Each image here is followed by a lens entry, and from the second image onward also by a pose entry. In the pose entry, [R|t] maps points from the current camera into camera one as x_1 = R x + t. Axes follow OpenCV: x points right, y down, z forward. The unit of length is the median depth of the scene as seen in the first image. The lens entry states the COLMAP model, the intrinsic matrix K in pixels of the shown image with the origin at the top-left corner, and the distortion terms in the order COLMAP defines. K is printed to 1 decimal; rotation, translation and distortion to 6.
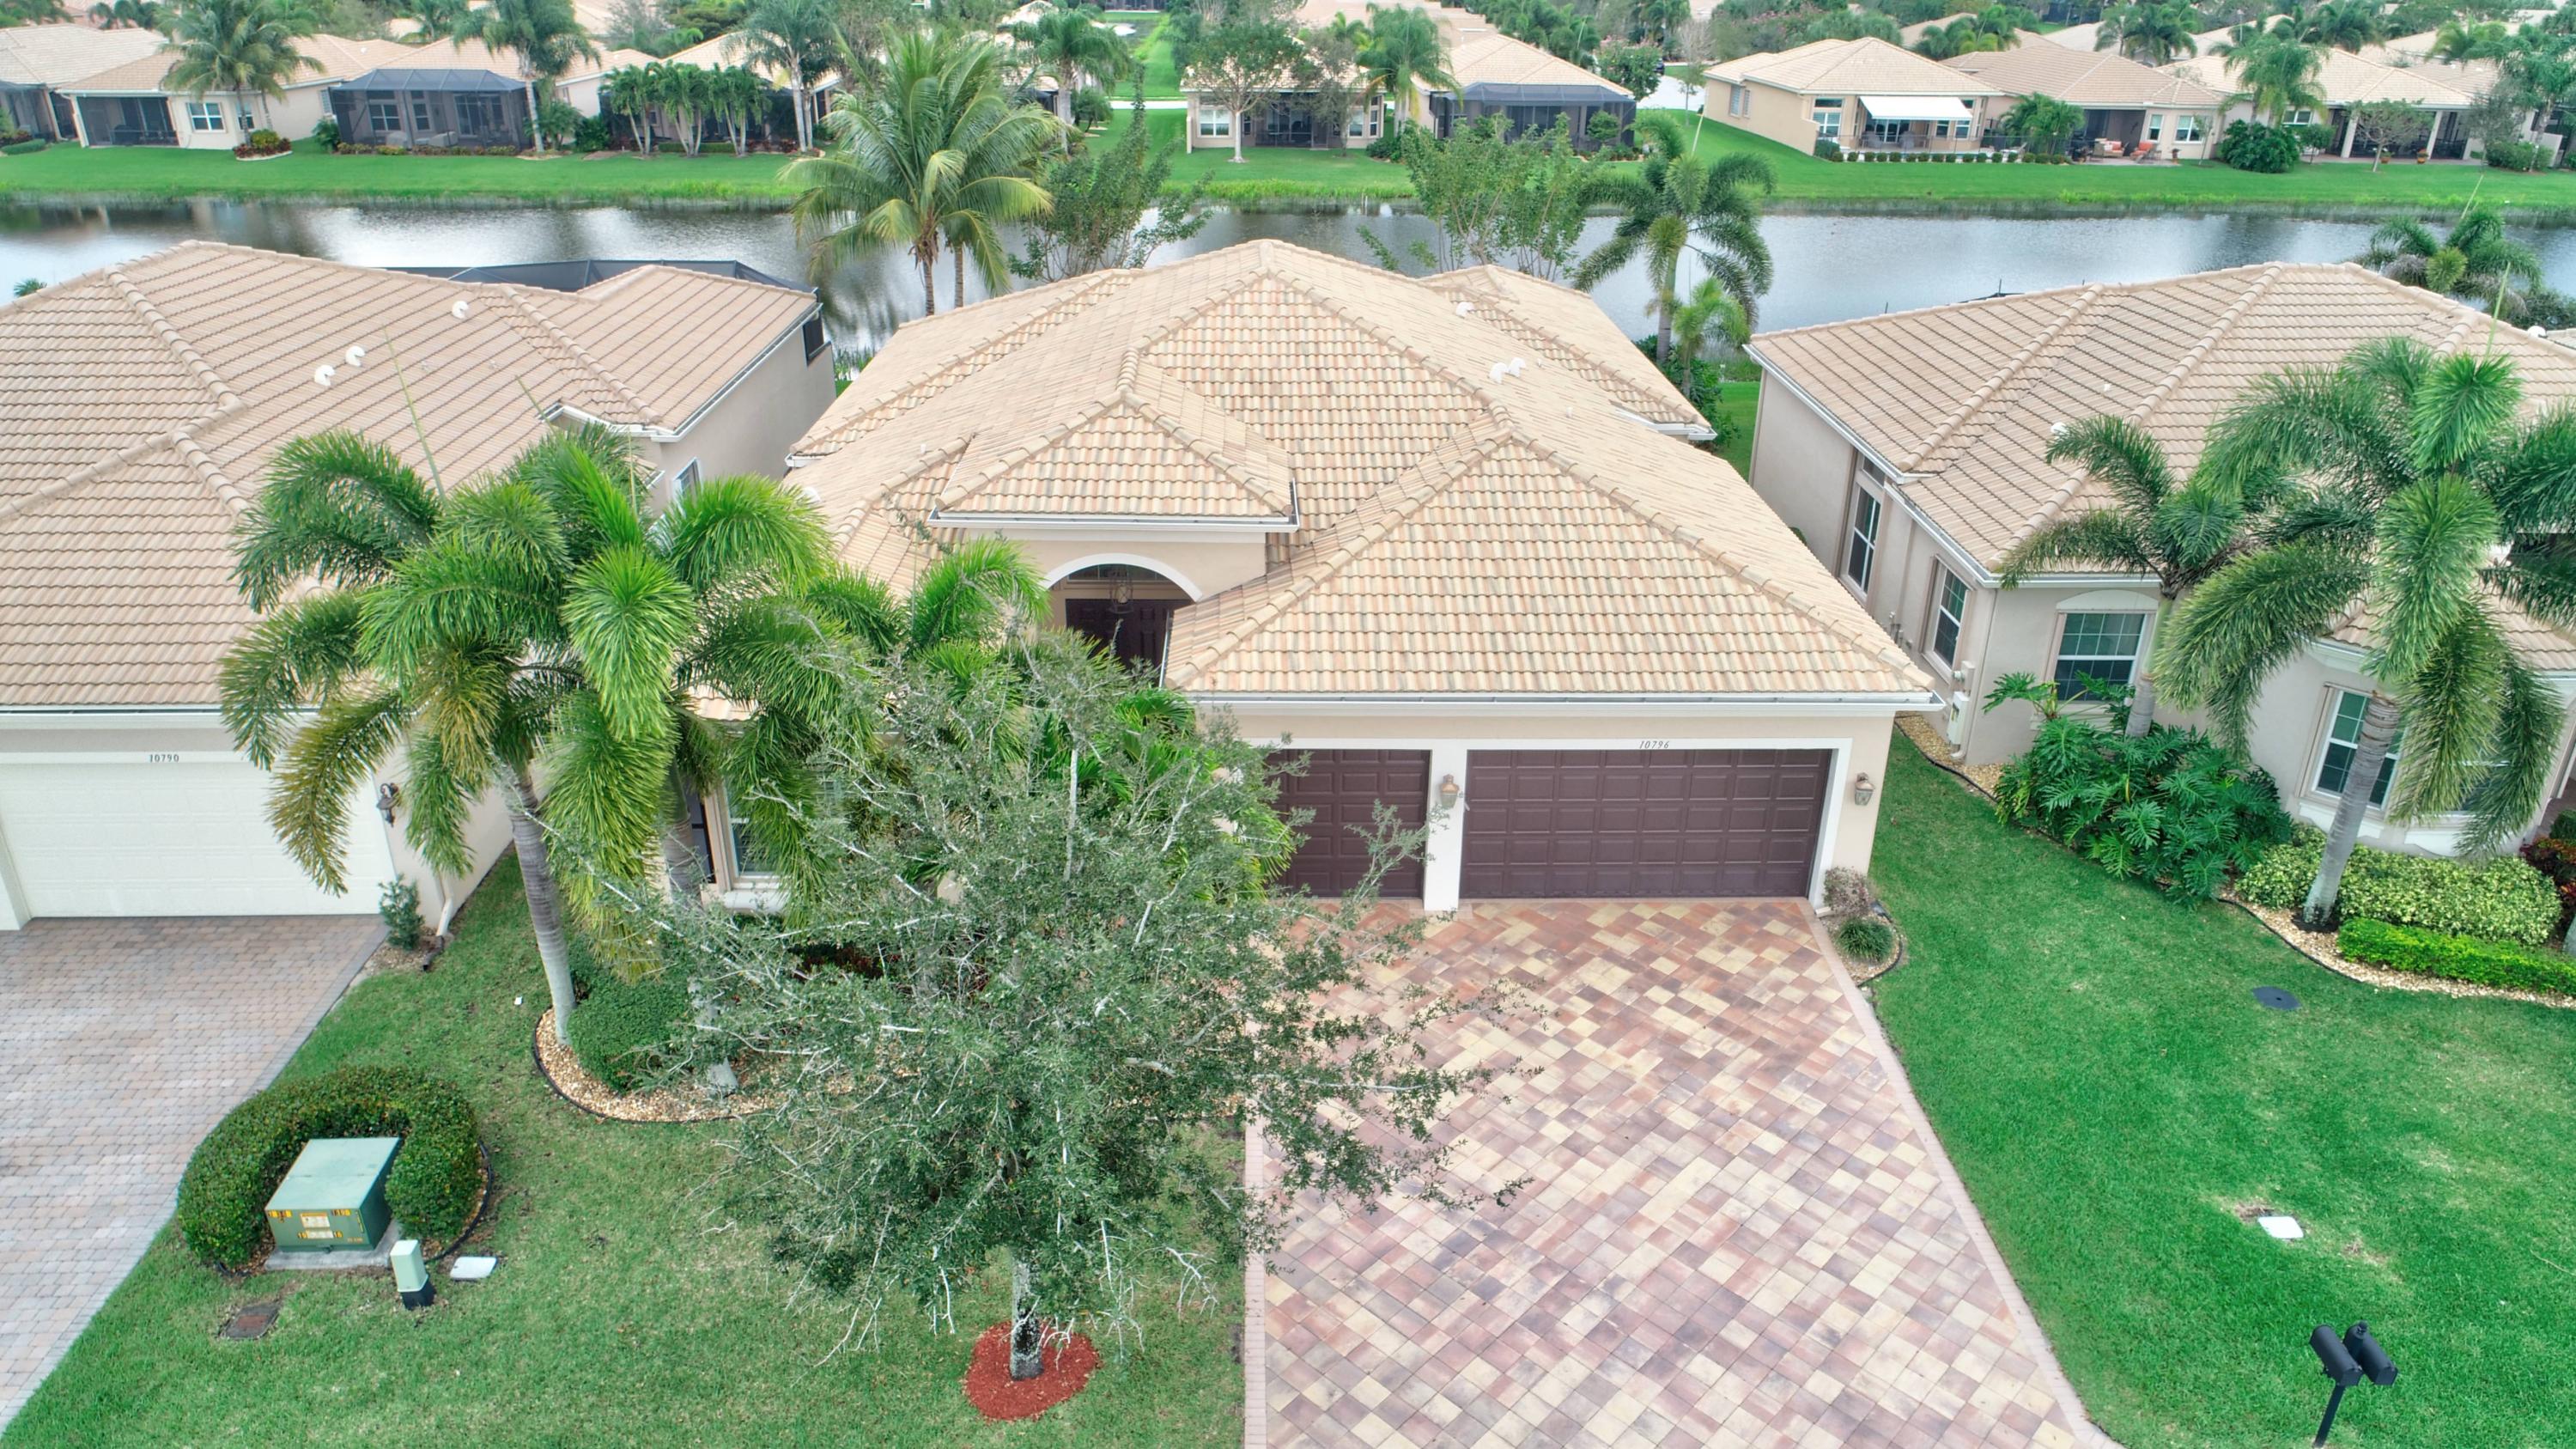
lens RADIAL K [[1722.8, 0, 1288.0], [0, 1722.8, 724.5], [0, 0, 1]] dist [-0.006747, -0.002990]
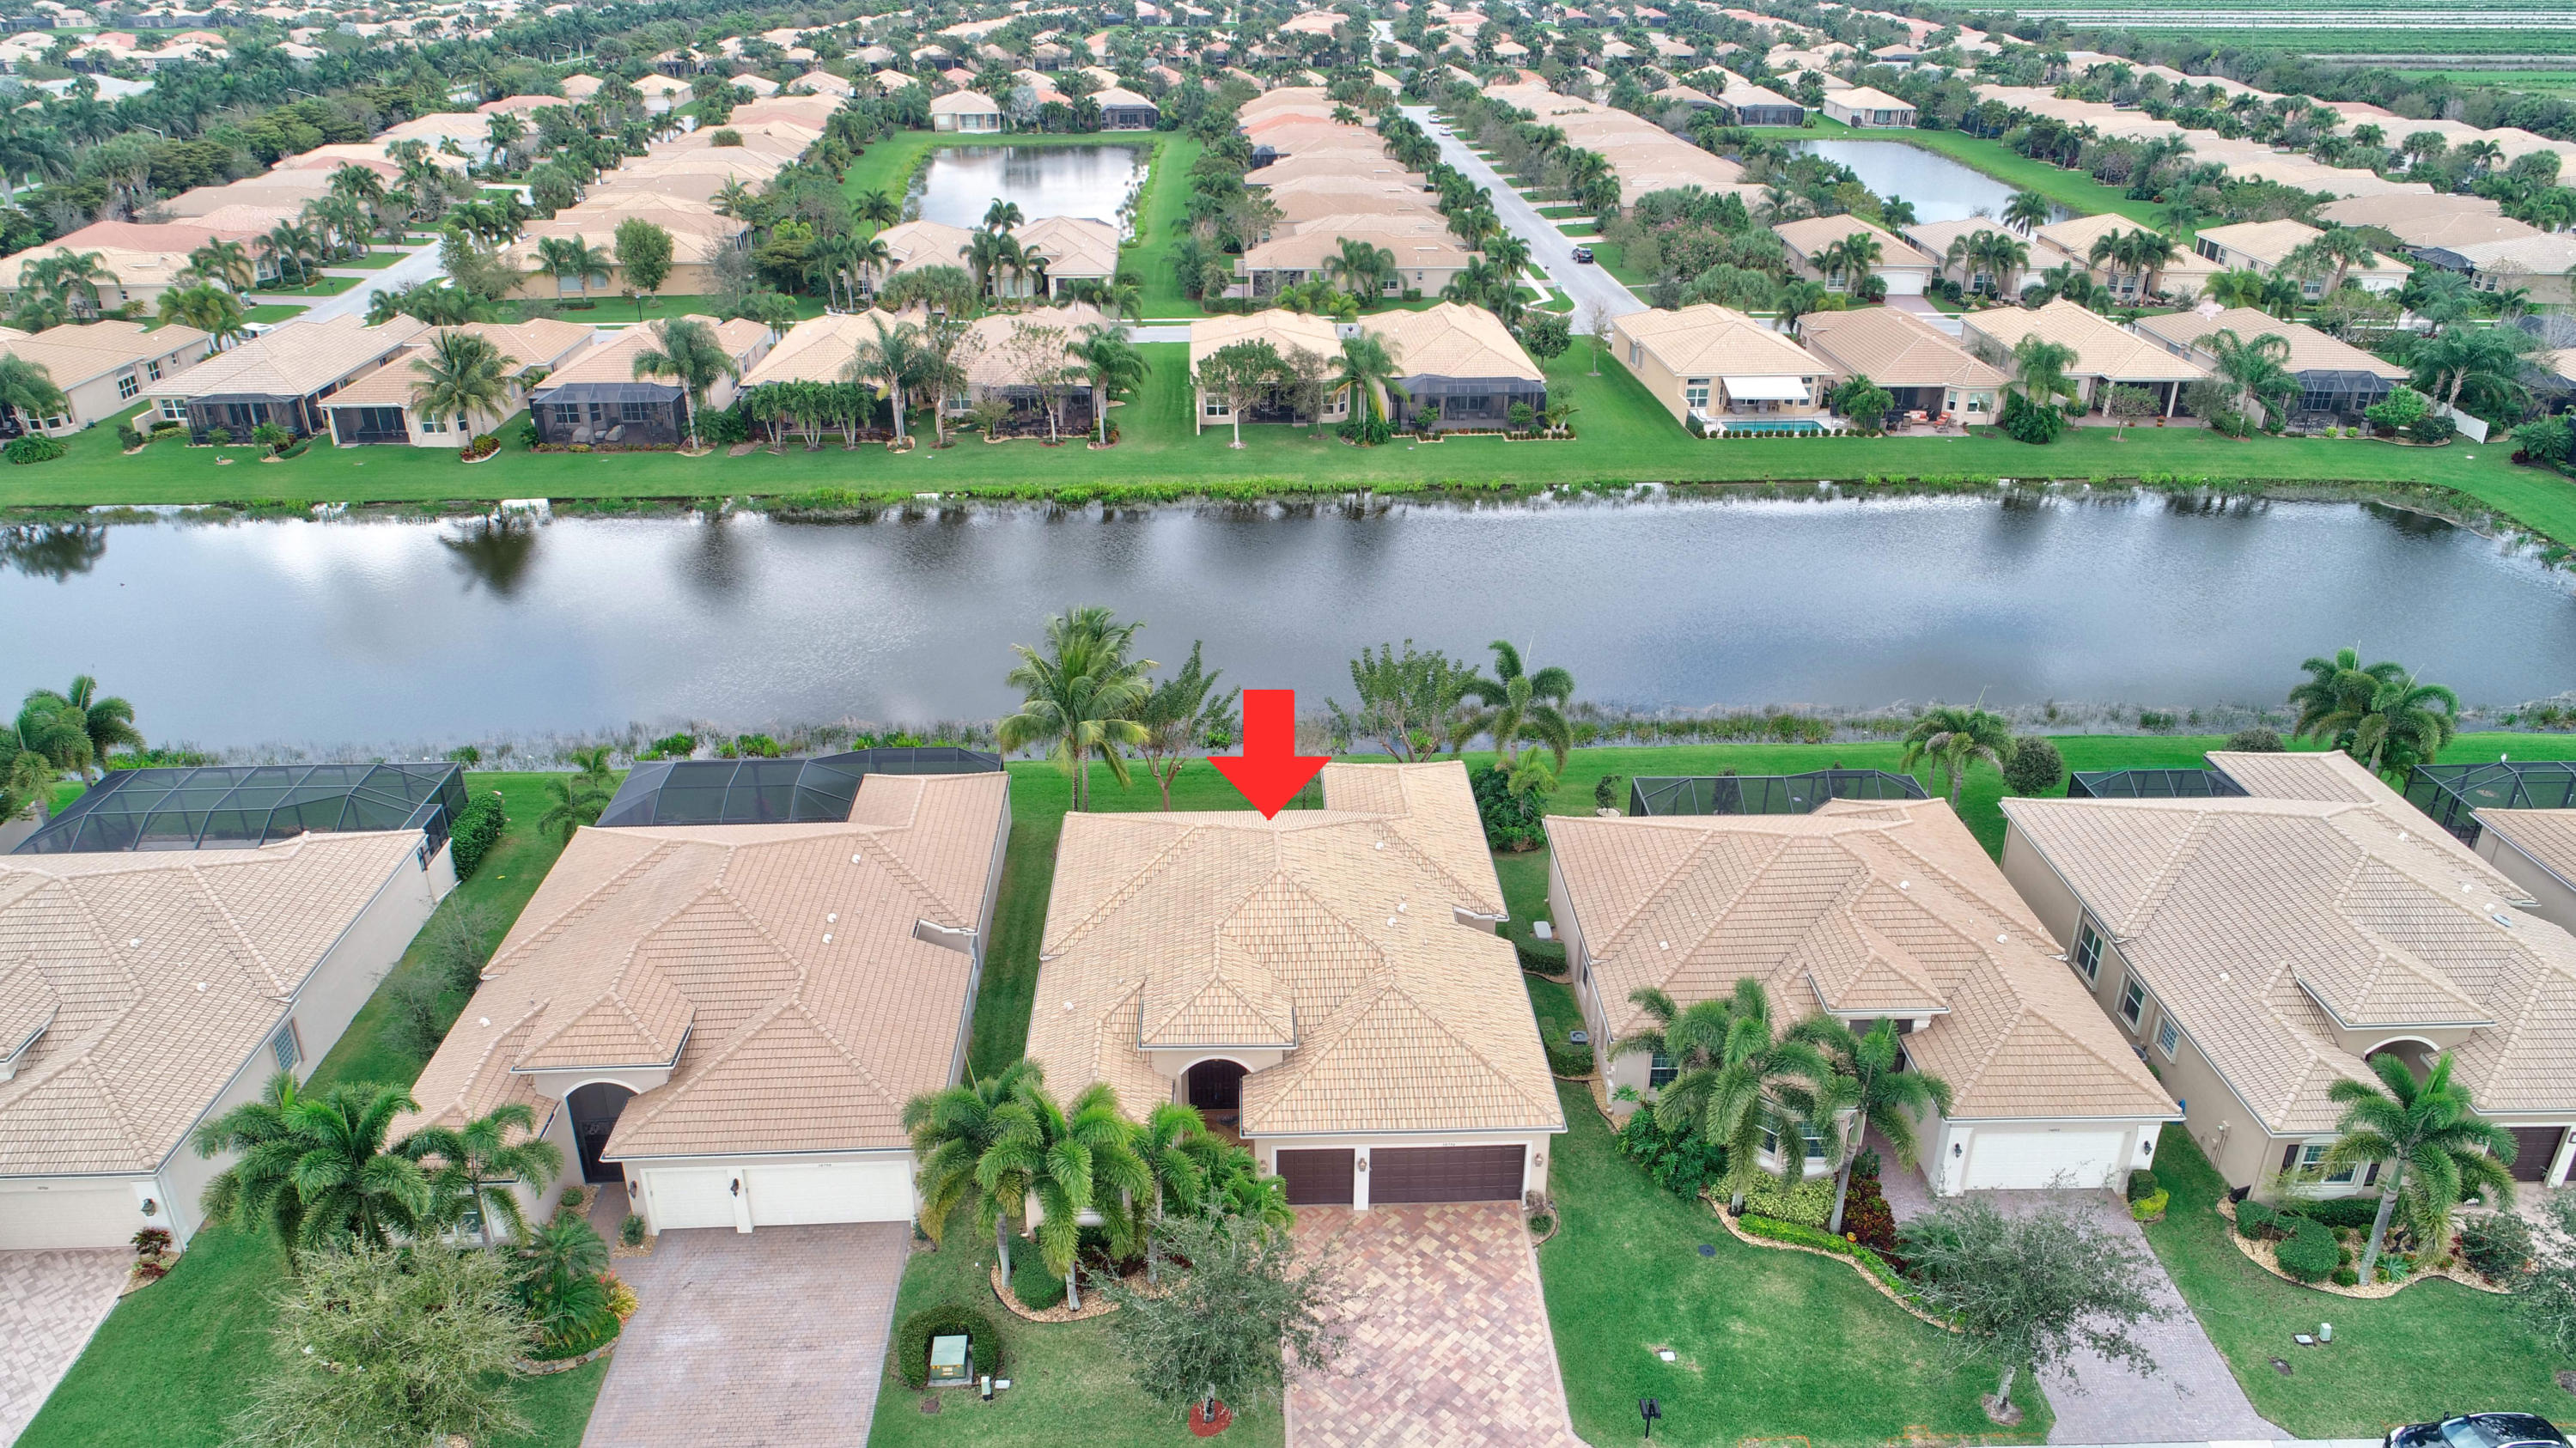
lens RADIAL K [[1761.3, 0, 1288.0], [0, 1761.3, 724.0], [0, 0, 1]] dist [-0.005646, -0.001572]
pose [[0.999866, -0.014178, 0.008195, -0.020413], [0.014044, 0.999772, 0.016097, -0.626323], [-0.008422, -0.015980, 0.999837, -1.448370]]
